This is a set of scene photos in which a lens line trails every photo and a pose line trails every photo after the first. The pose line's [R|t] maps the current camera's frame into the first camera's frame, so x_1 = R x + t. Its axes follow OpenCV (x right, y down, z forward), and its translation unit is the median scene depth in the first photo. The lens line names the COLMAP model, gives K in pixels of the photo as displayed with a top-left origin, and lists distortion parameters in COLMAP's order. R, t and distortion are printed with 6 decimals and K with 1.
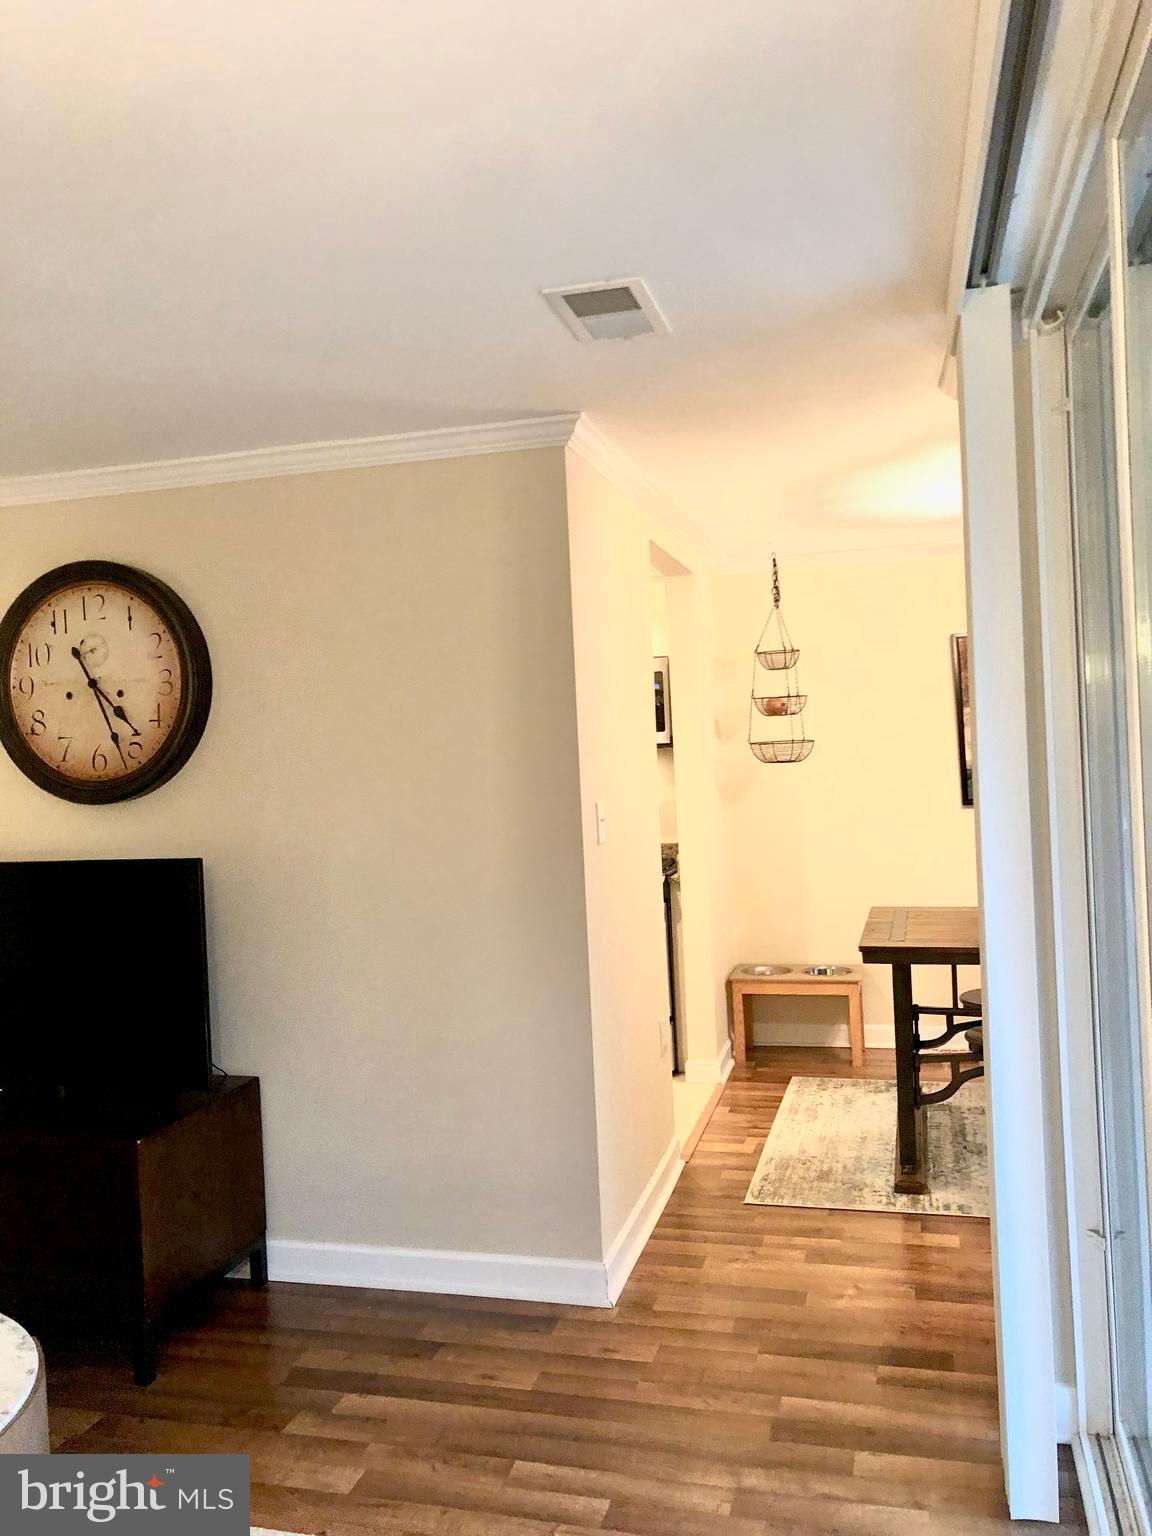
lens RADIAL K [[1252.9, 0, 572.9], [0, 1252.9, 789.7], [0, 0, 1]] dist [0.063414, 0.001631]
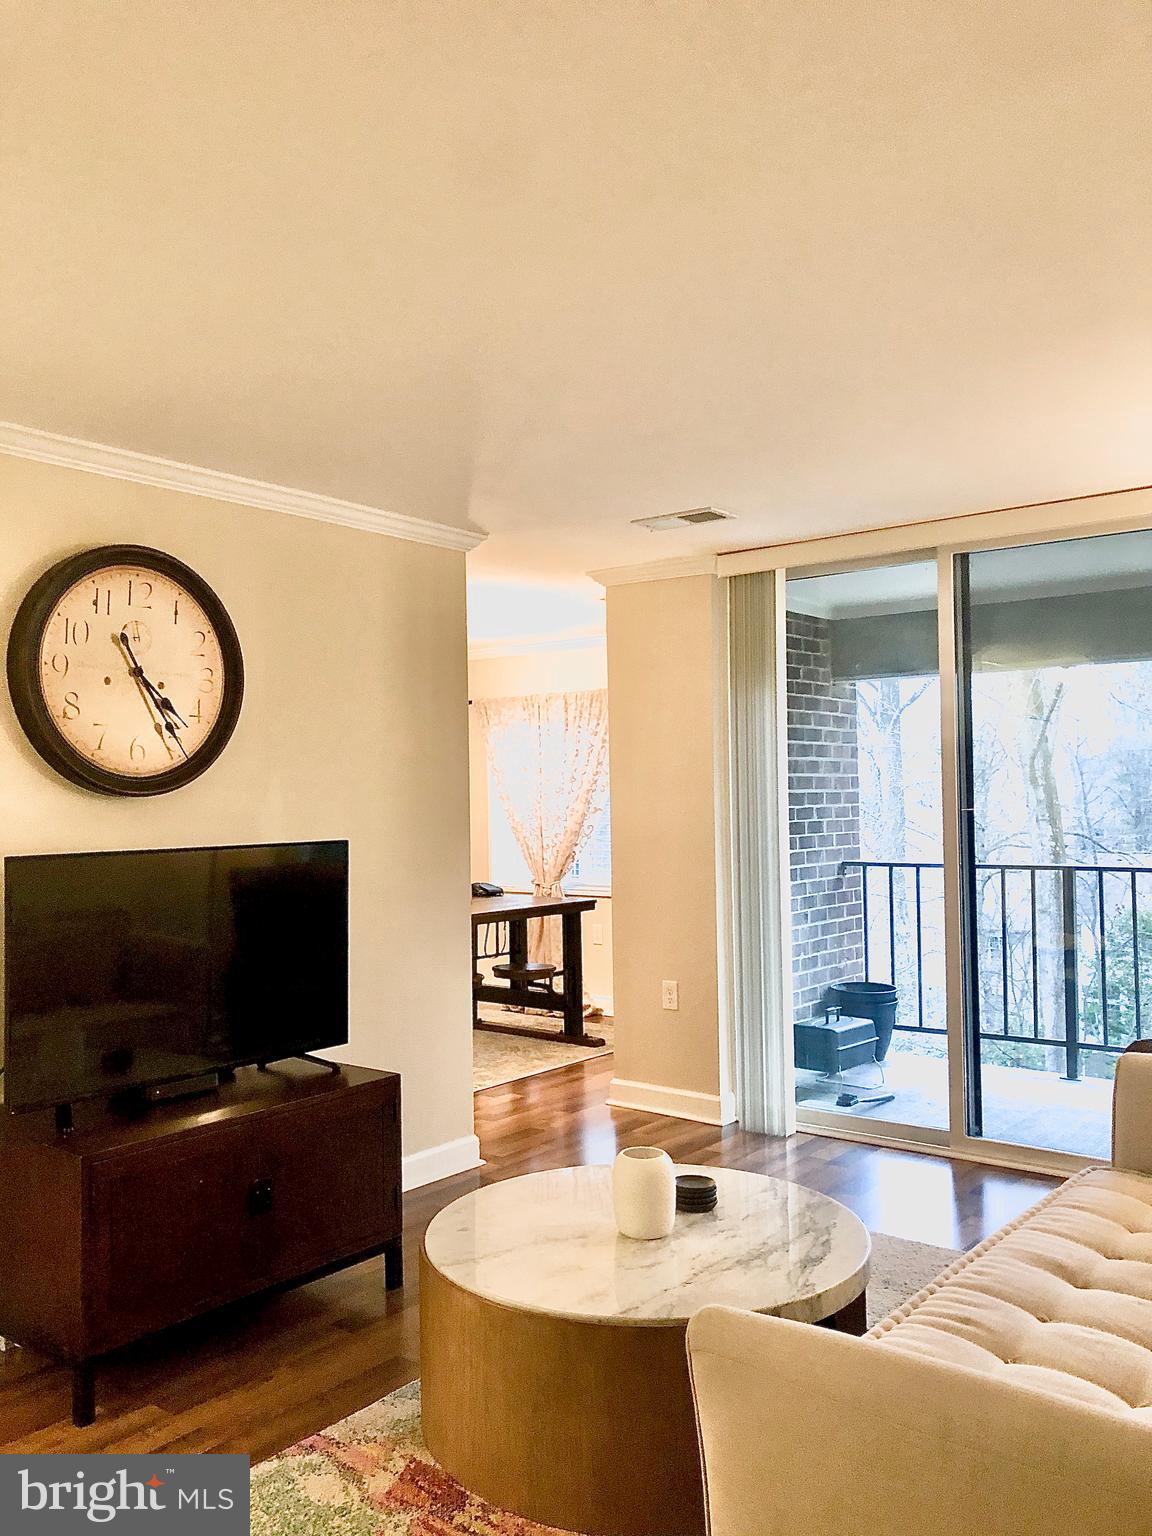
lens RADIAL K [[1244.5, 0, 576.0], [0, 1244.5, 768.0], [0, 0, 1]] dist [0.072676, 0.004890]
pose [[0.379350, 0.052671, 0.923753, -1.133079], [0.015663, 0.997870, -0.063329, 0.055159], [-0.925121, 0.038493, 0.377717, 0.332017]]
